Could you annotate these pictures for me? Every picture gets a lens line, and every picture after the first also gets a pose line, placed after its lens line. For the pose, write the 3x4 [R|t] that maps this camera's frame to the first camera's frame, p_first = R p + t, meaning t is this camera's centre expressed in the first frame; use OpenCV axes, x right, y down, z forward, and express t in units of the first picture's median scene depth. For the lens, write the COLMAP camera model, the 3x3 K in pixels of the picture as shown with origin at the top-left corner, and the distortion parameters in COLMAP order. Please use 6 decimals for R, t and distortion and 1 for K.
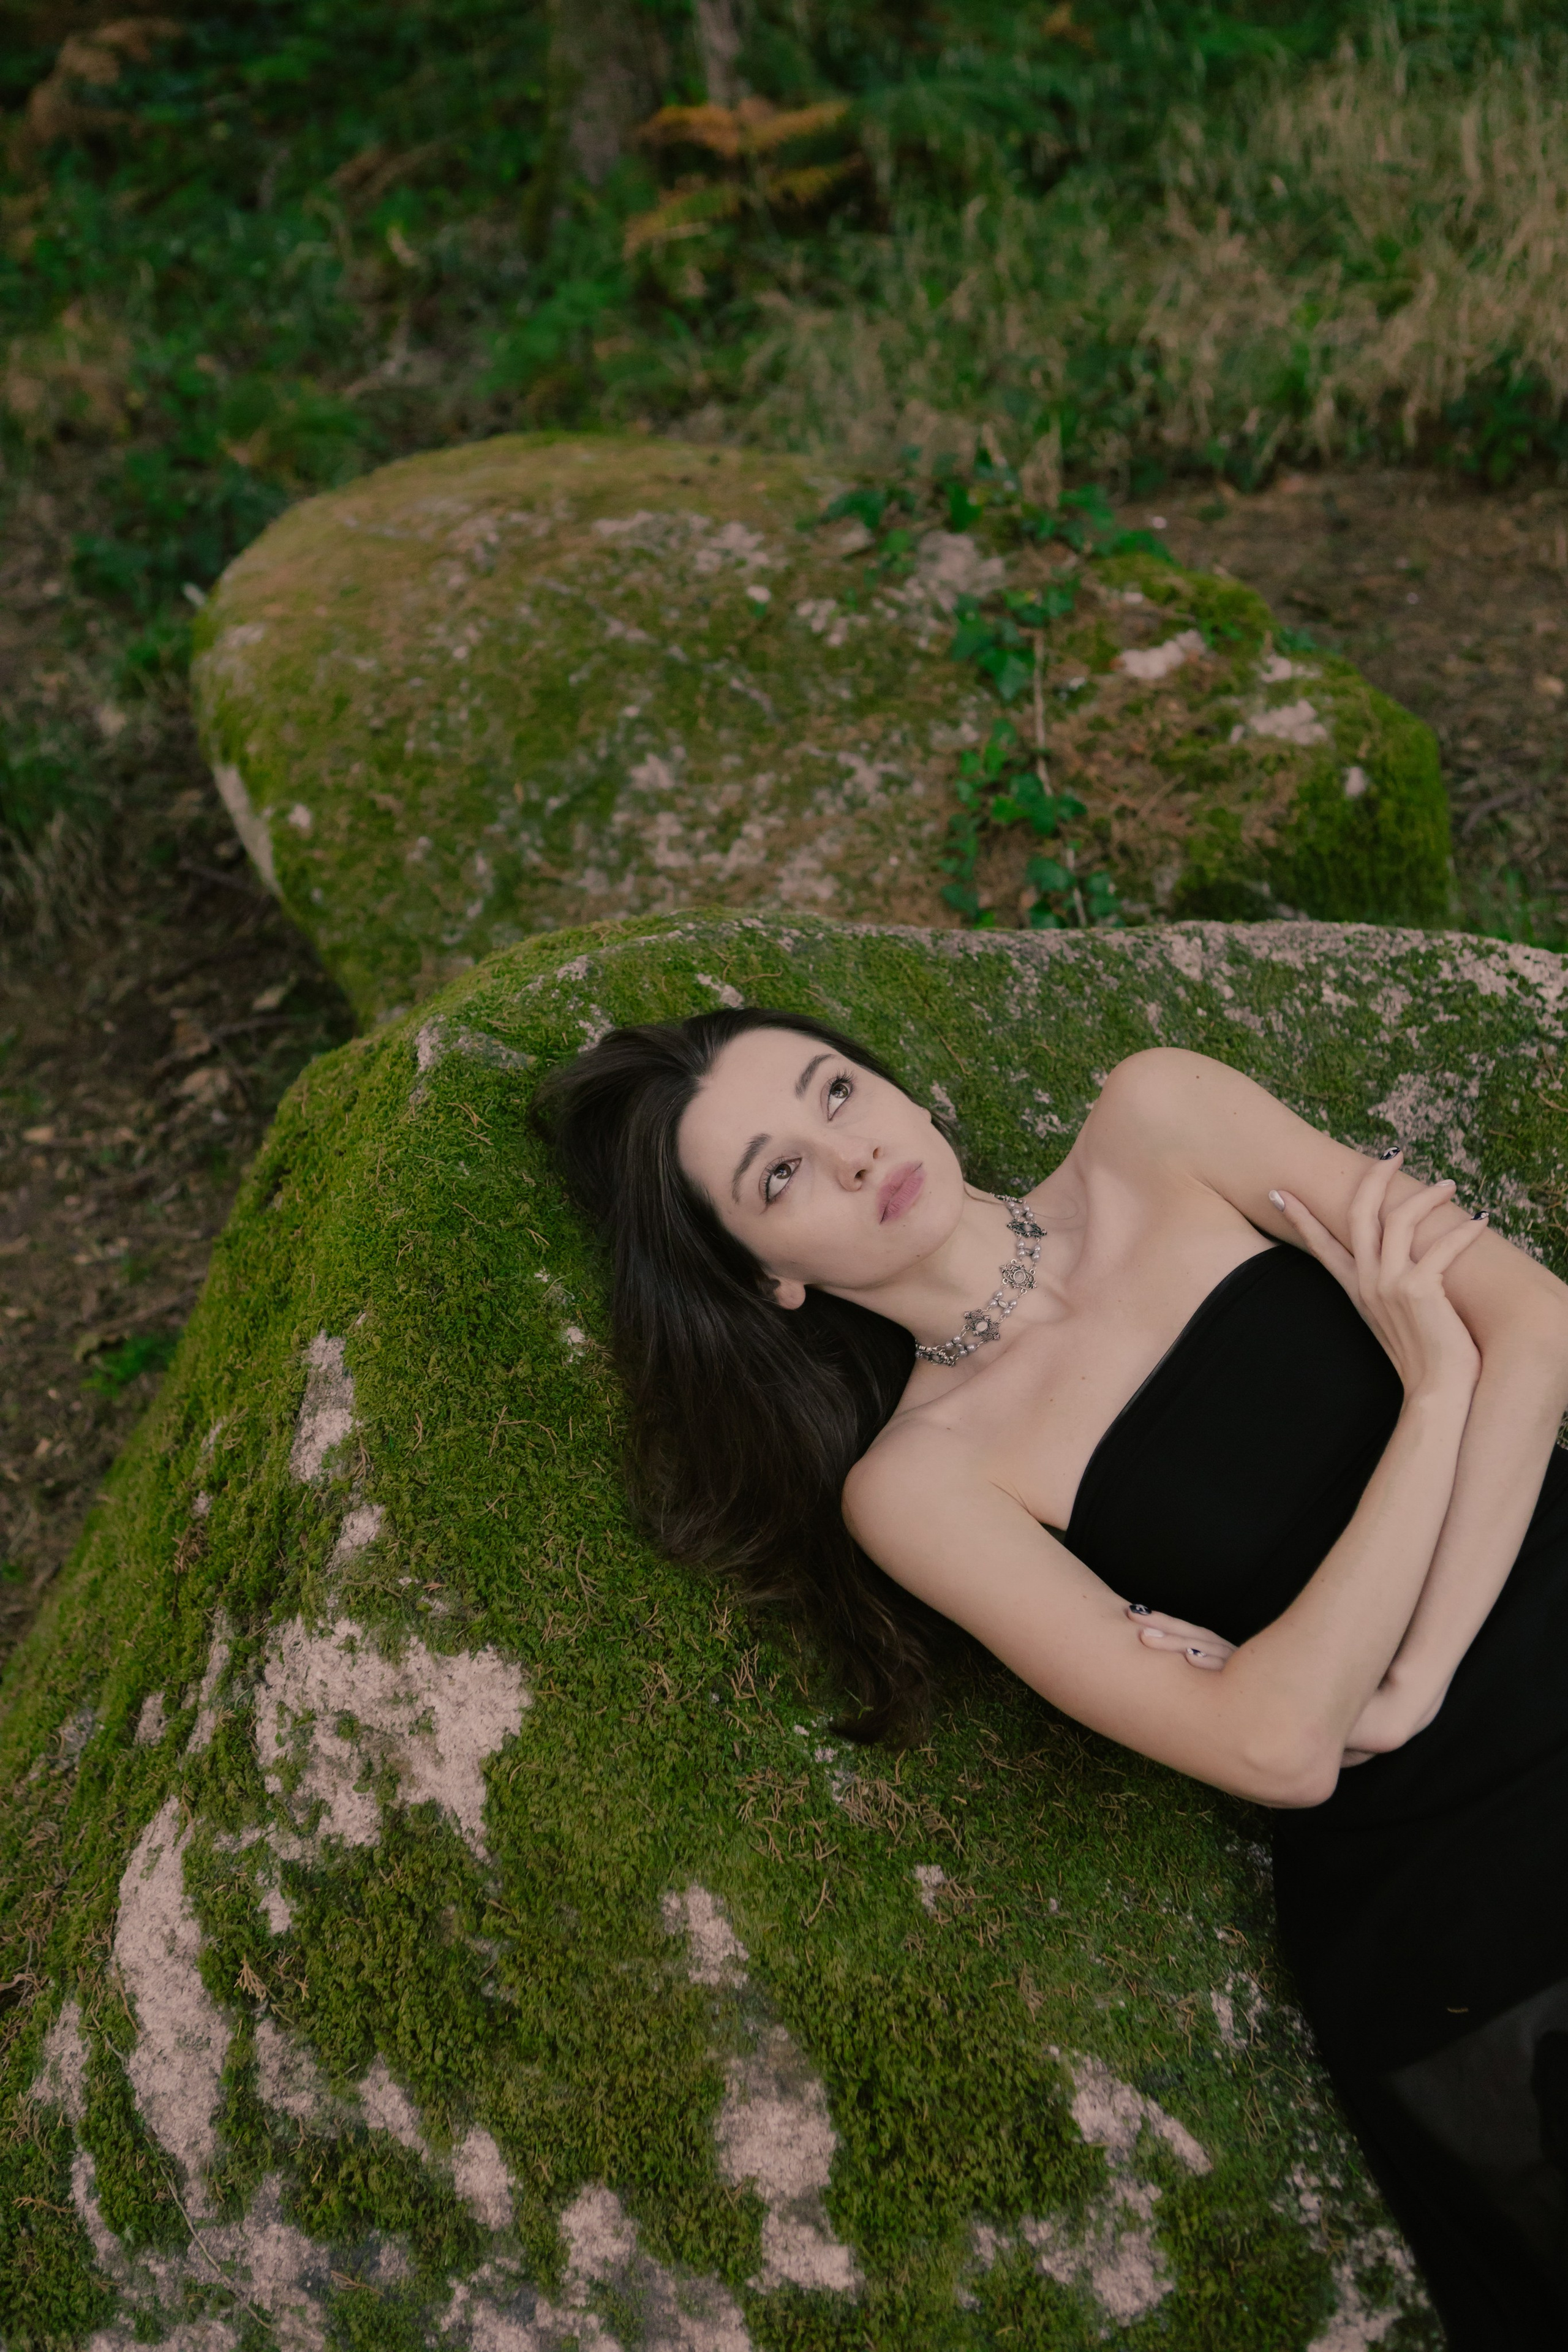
lens RADIAL K [[2954.2, 0, 799.1], [0, 2954.2, 1167.1], [0, 0, 1]] dist [-0.044212, 0.000000]
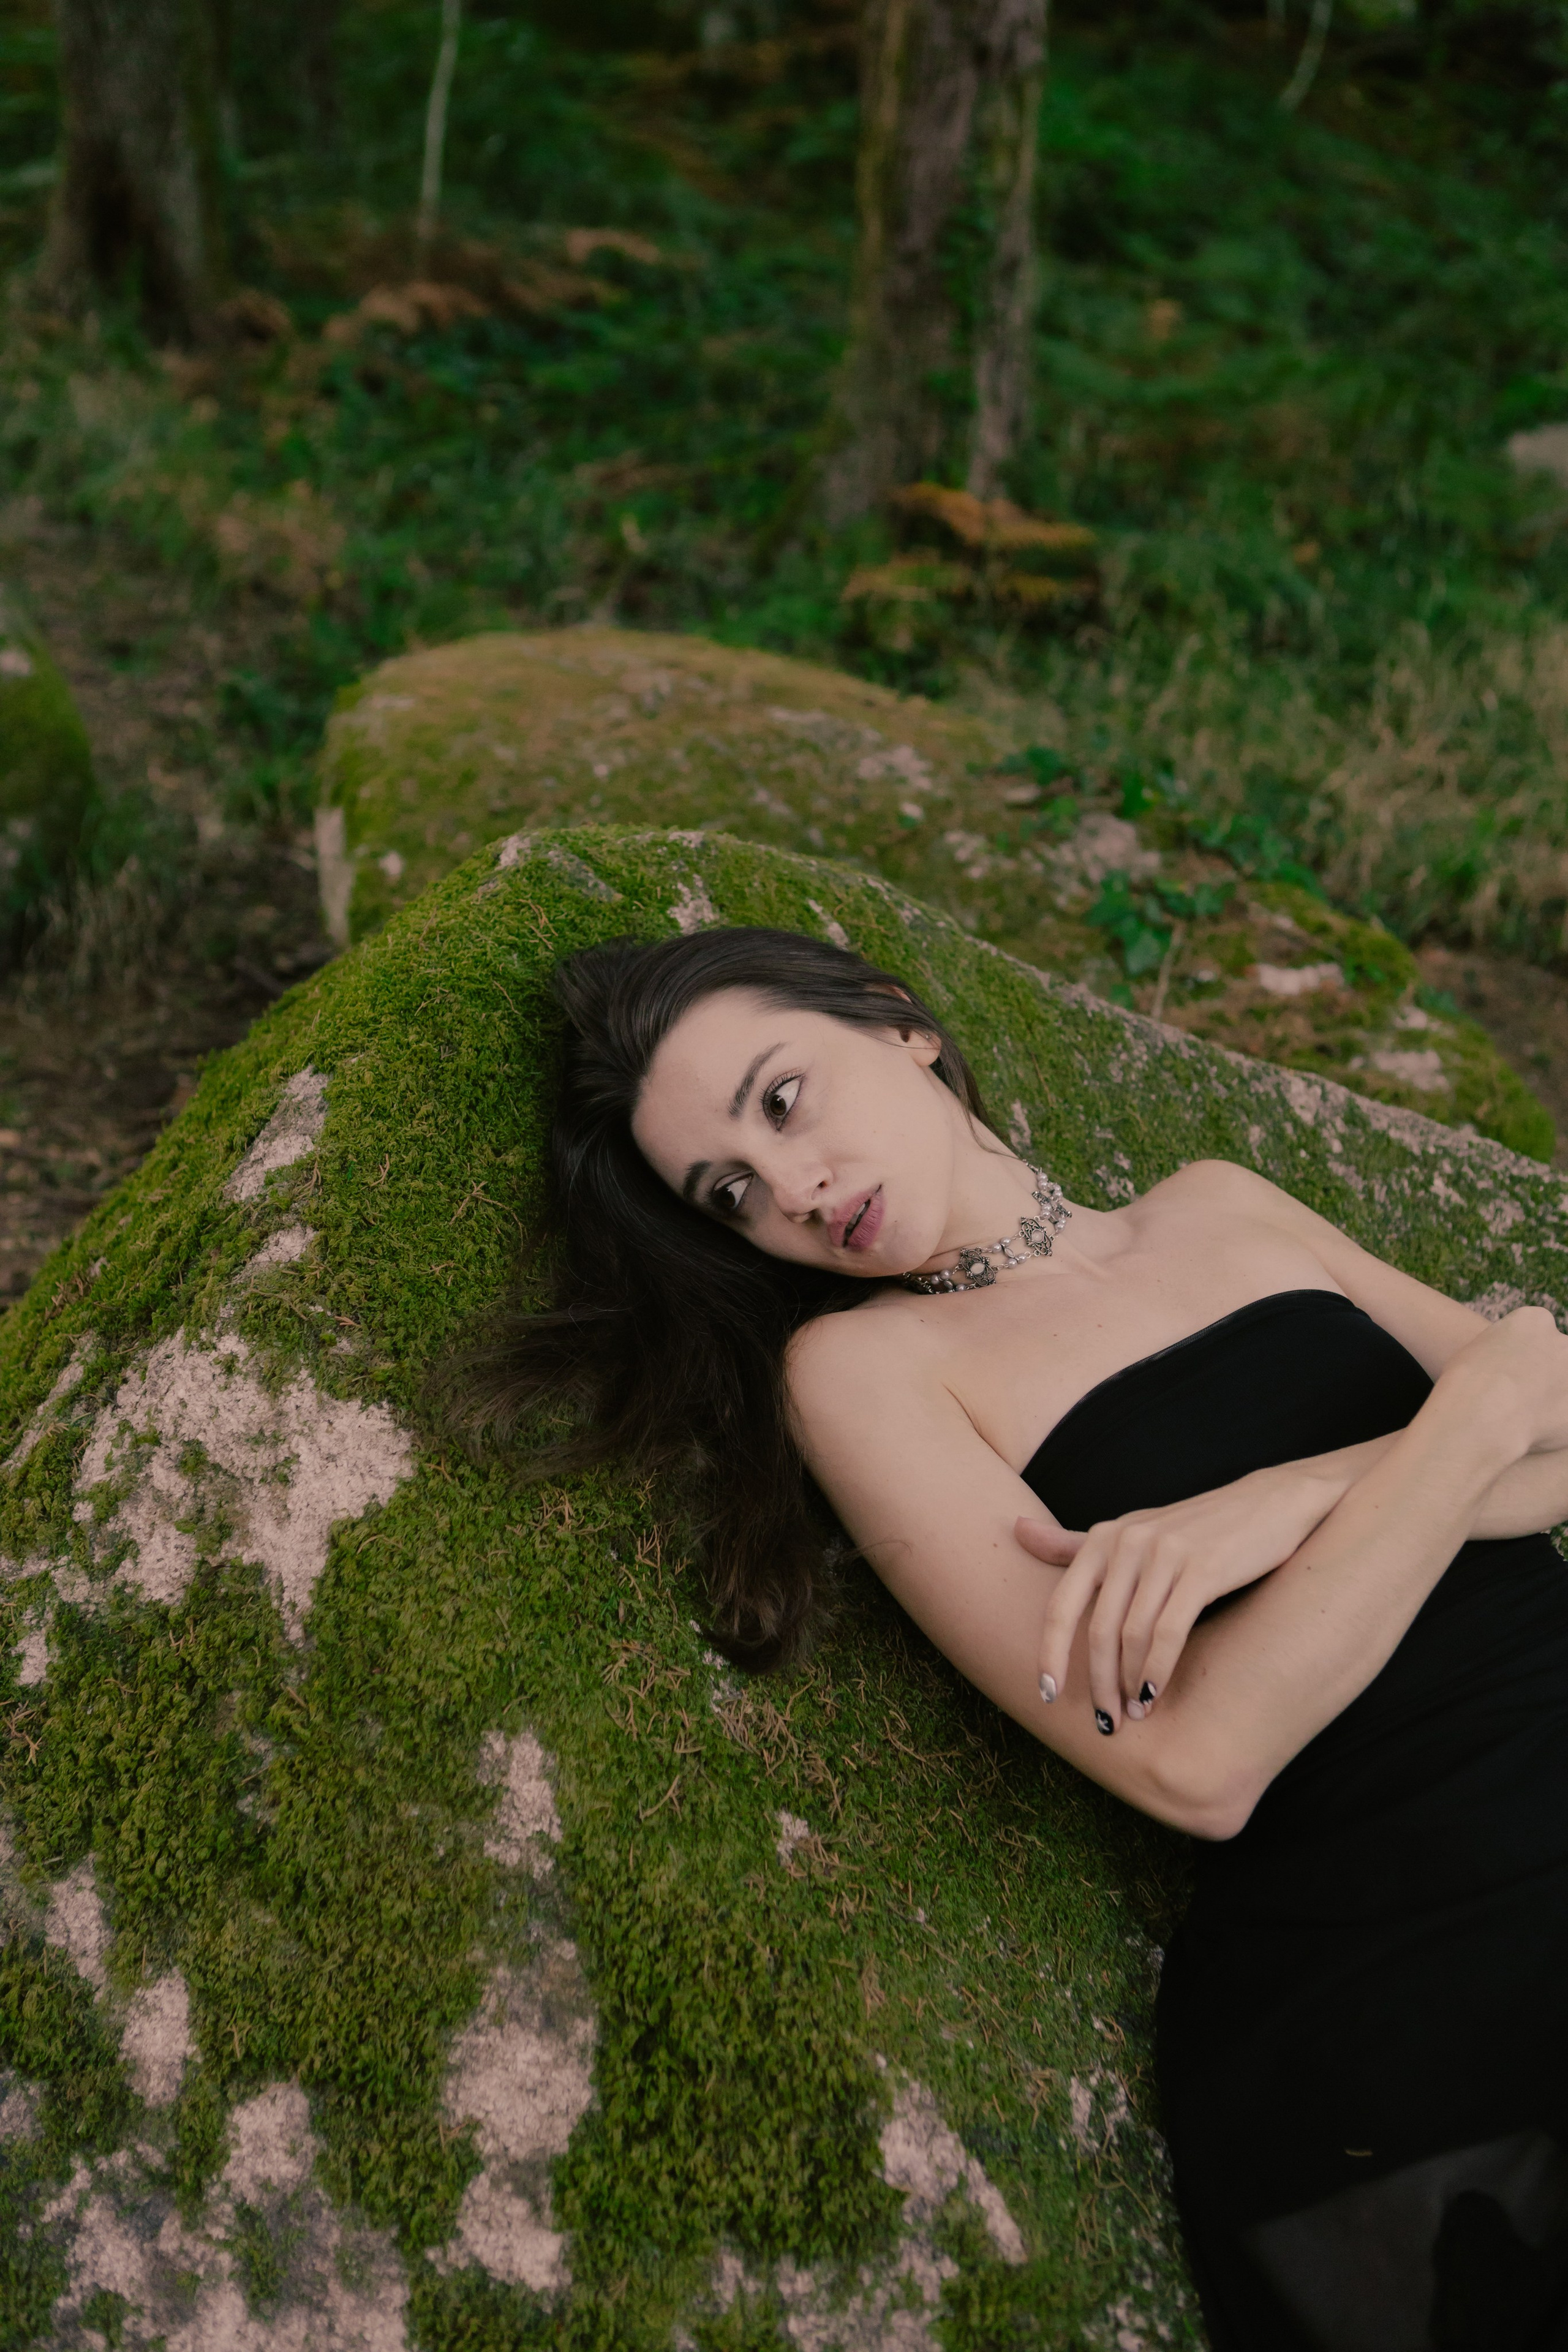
lens RADIAL K [[2954.2, 0, 767.9], [0, 2954.2, 1177.1], [0, 0, 1]] dist [-0.044212, 0.000000]
pose [[0.953178, 0.301397, -0.024740, 0.002388], [-0.298962, 0.926827, -0.227187, 0.252545], [-0.045544, 0.223946, 0.973537, 0.137440]]
